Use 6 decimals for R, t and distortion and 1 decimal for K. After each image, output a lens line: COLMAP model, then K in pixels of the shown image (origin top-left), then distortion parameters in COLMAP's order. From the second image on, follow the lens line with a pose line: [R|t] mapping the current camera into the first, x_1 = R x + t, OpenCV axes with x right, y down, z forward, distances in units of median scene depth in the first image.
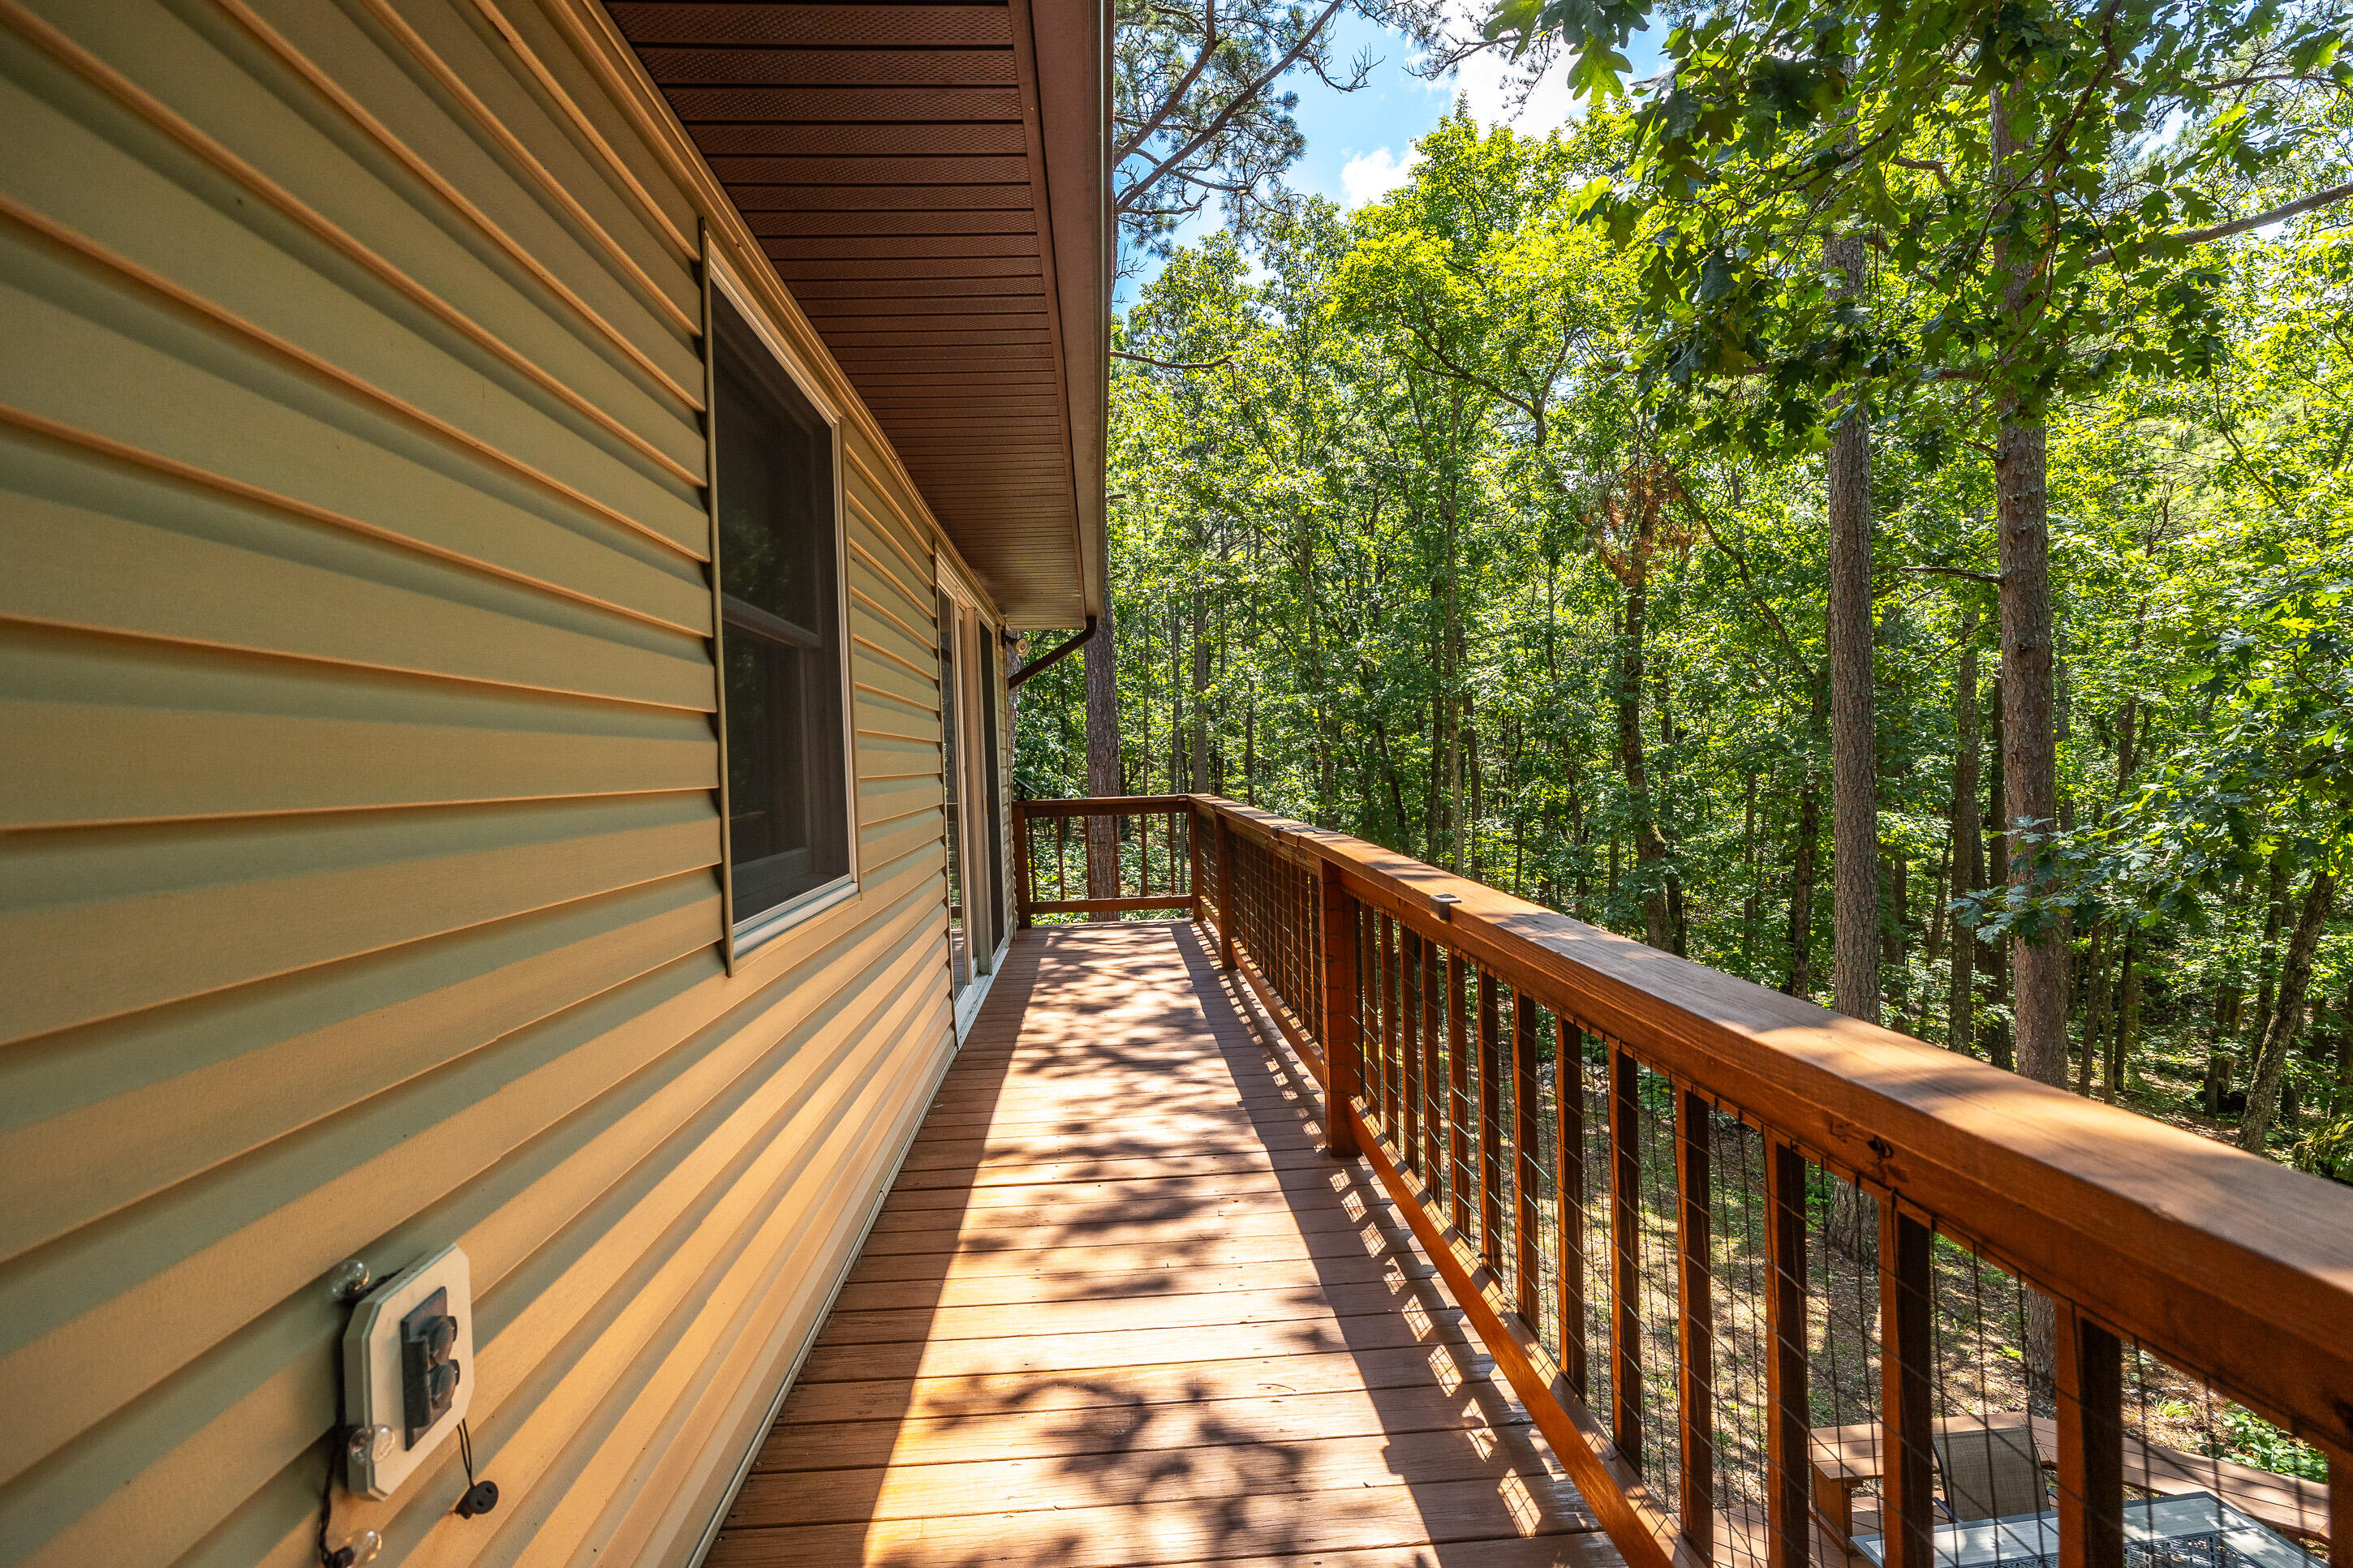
lens RADIAL K [[1219.2, 0, 1176.5], [0, 1219.2, 784.0], [0, 0, 1]] dist [0.001072, 0.000932]
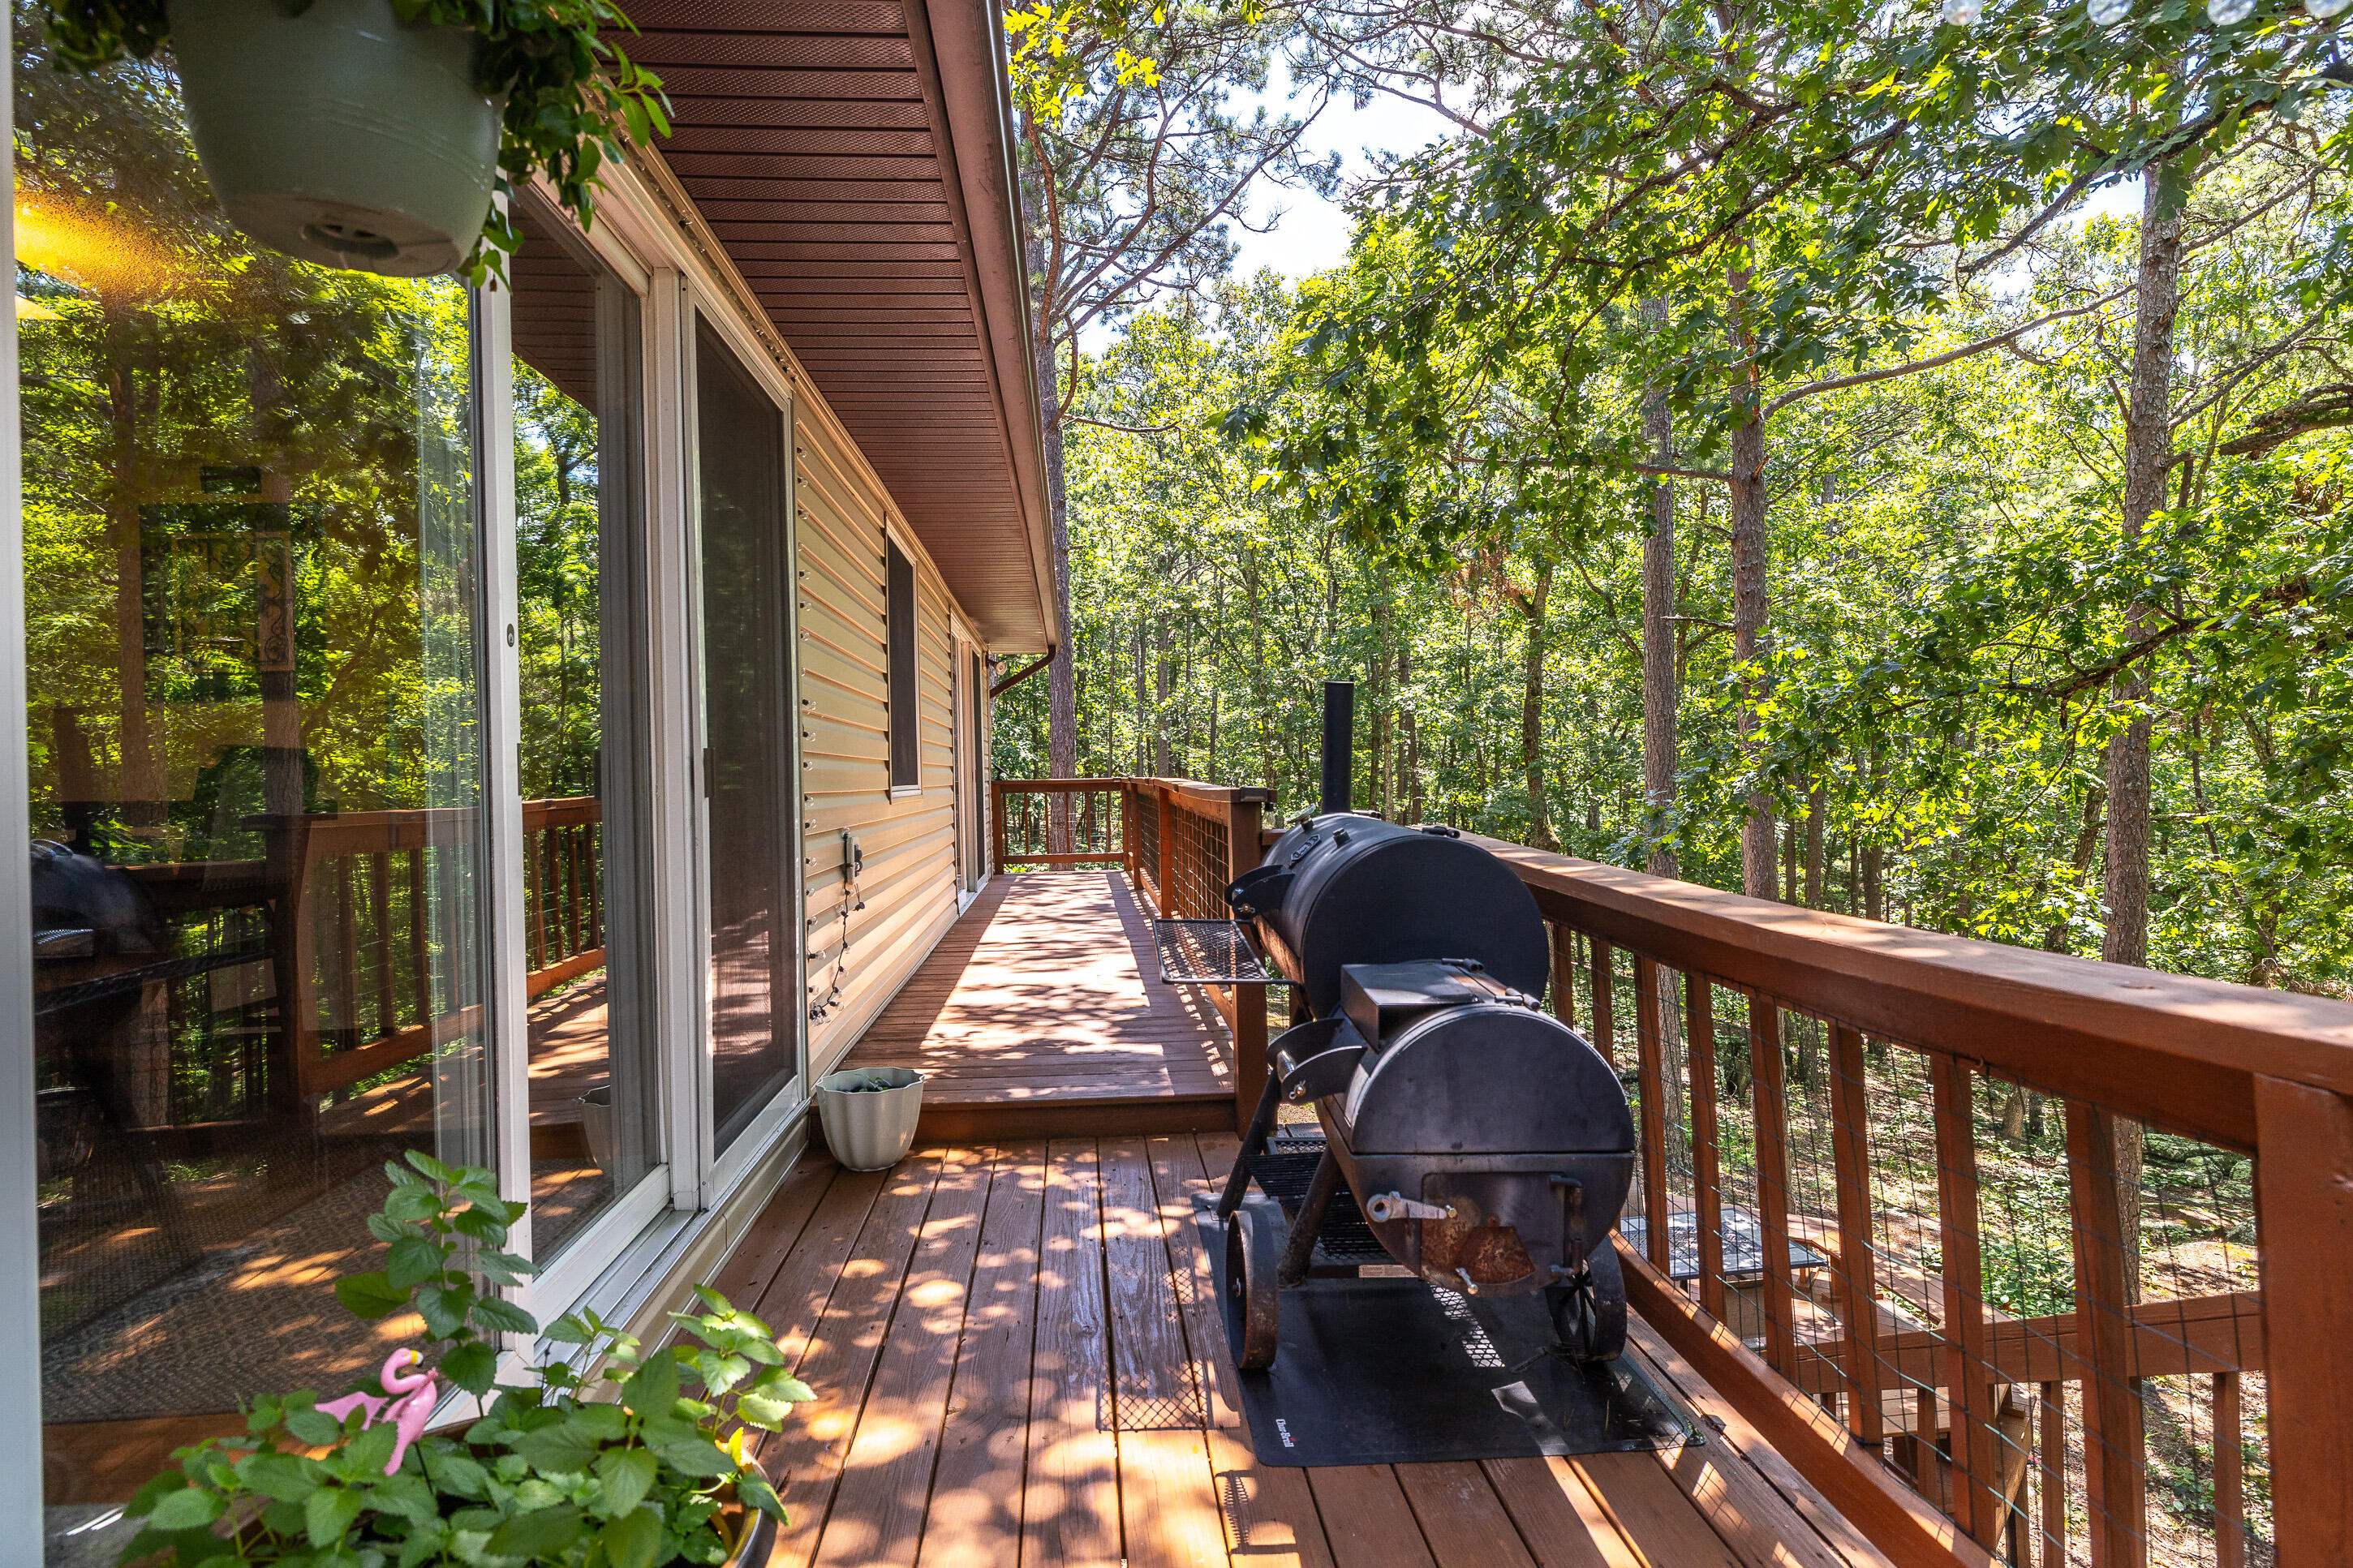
lens RADIAL K [[1219.2, 0, 1176.5], [0, 1219.2, 784.0], [0, 0, 1]] dist [0.001072, 0.000932]
pose [[0.999652, 0.013239, 0.022827, 0.019447], [-0.012972, 0.999846, -0.011811, 0.015074], [-0.022979, 0.011511, 0.999670, -0.174103]]
